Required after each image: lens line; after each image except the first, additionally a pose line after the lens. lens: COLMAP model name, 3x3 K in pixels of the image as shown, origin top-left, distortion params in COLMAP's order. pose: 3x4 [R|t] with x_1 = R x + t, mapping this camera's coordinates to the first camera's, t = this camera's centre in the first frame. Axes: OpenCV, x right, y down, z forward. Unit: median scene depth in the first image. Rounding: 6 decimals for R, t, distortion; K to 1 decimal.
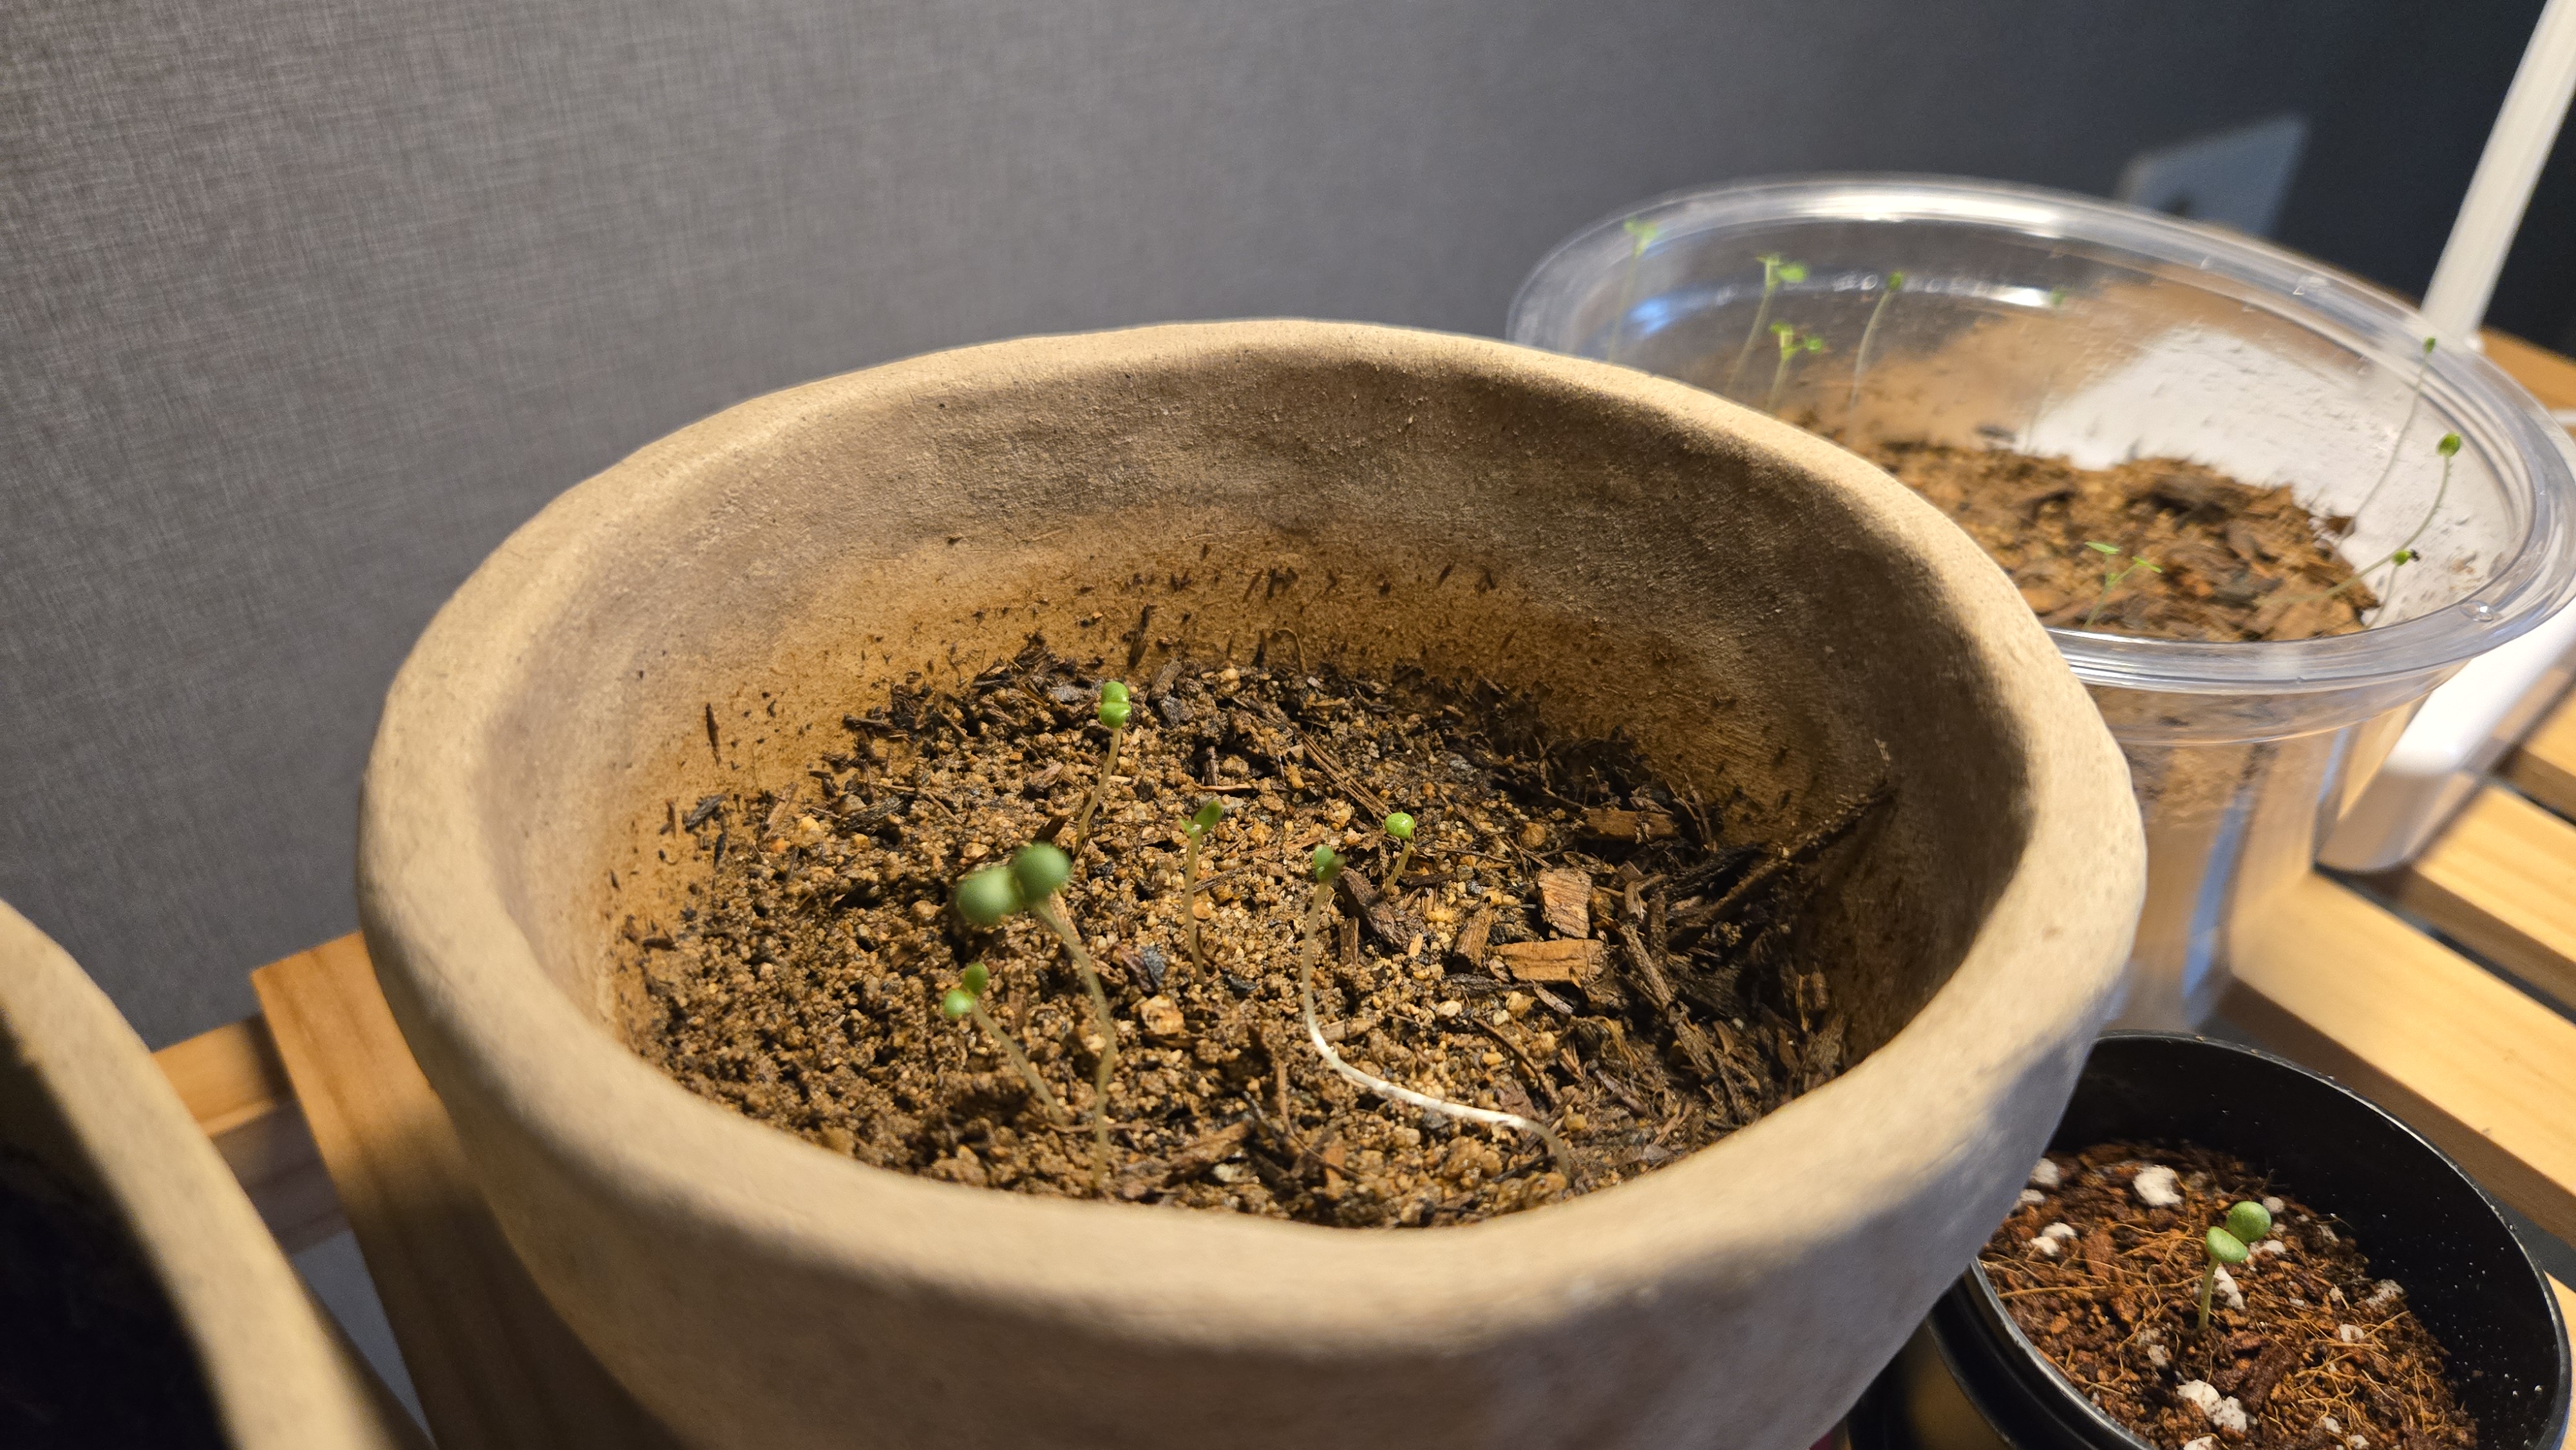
lens RADIAL K [[1898.6, 0, 1293.1], [0, 1898.6, 713.9], [0, 0, 1]] dist [0.020903, -0.045820]
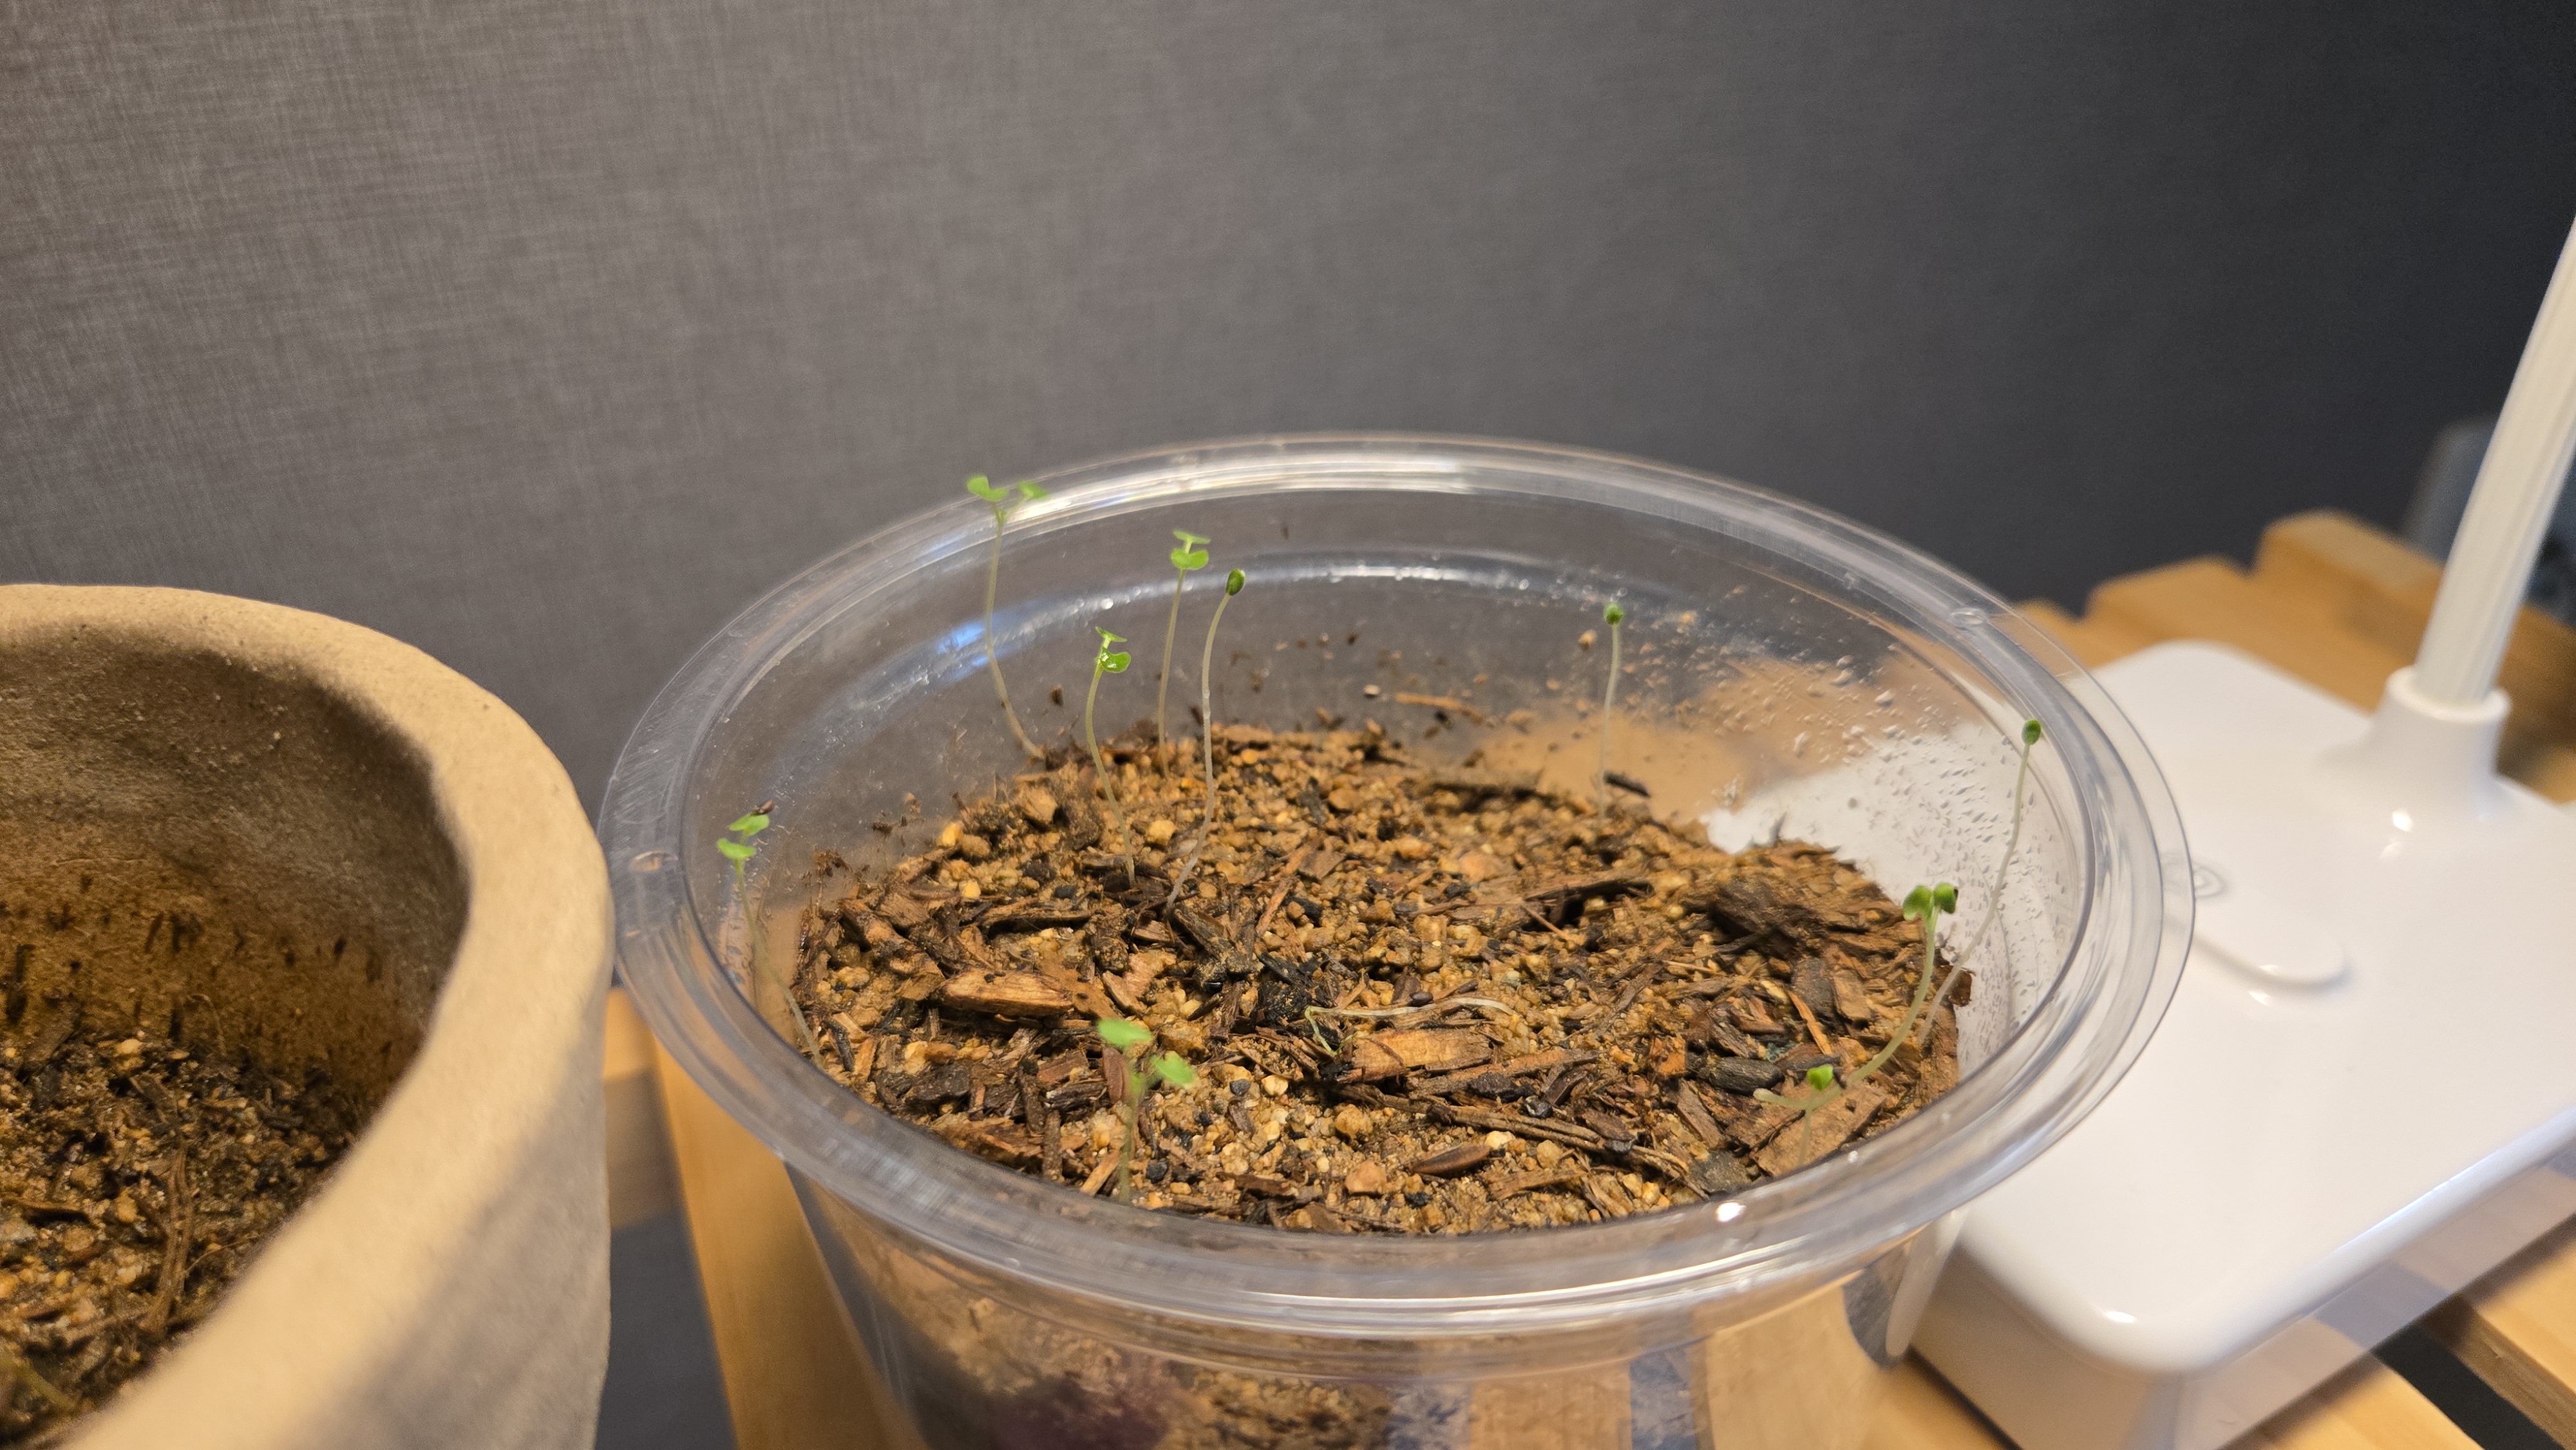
lens RADIAL K [[1898.6, 0, 1293.1], [0, 1898.6, 713.9], [0, 0, 1]] dist [0.020903, -0.045820]
pose [[0.970374, 0.081480, -0.227453, 0.292426], [-0.105276, 0.989942, -0.094512, -0.065692], [0.217465, 0.115657, 0.969192, 0.184953]]
